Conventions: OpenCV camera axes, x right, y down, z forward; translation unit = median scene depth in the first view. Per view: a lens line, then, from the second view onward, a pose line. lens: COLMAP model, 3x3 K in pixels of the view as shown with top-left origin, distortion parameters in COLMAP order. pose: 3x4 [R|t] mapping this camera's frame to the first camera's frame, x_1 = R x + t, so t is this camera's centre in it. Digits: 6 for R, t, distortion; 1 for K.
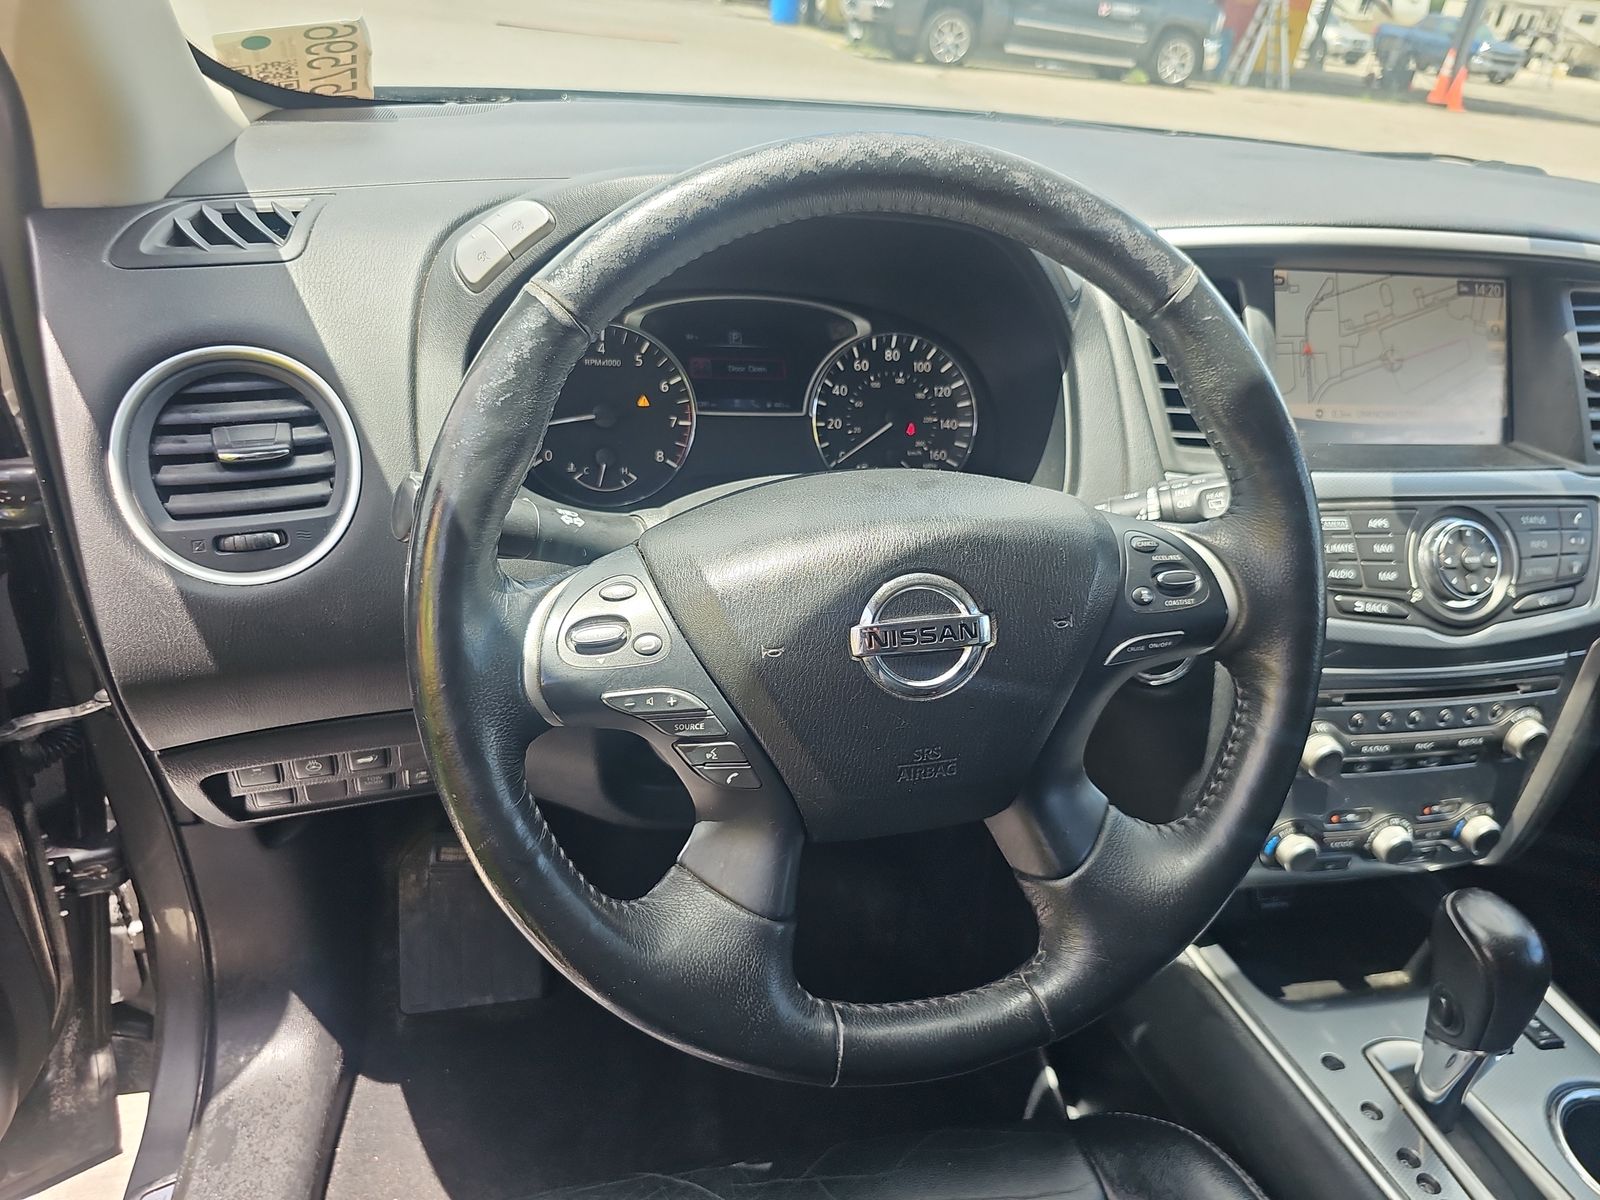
lens RADIAL K [[1077.8, 0, 800.0], [0, 1077.8, 600.0], [0, 0, 1]] dist [0.041688, -0.030317]
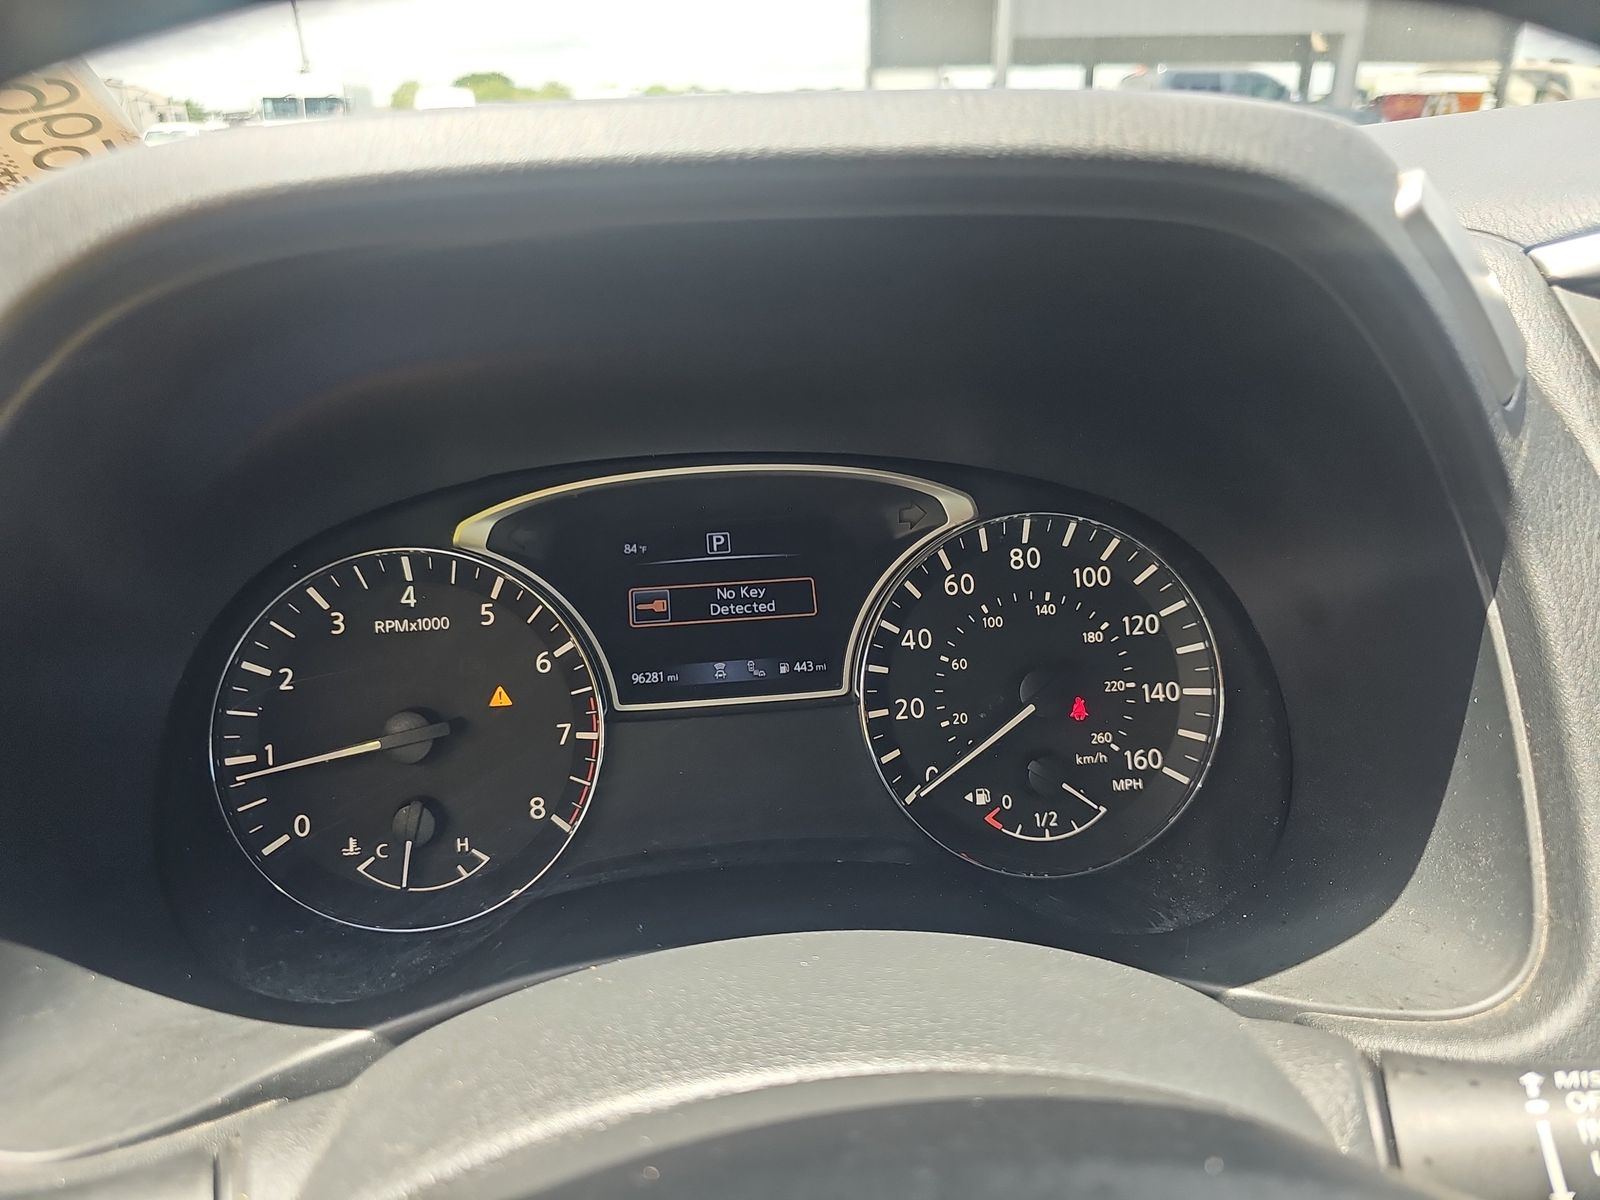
lens RADIAL K [[1041.1, 0, 800.0], [0, 1041.1, 600.0], [0, 0, 1]] dist [0.058169, -0.049278]
pose [[0.982358, -0.063122, -0.176032, 0.055787], [0.039485, 0.990102, -0.134683, -0.123688], [0.182791, 0.125357, 0.975127, 0.439498]]
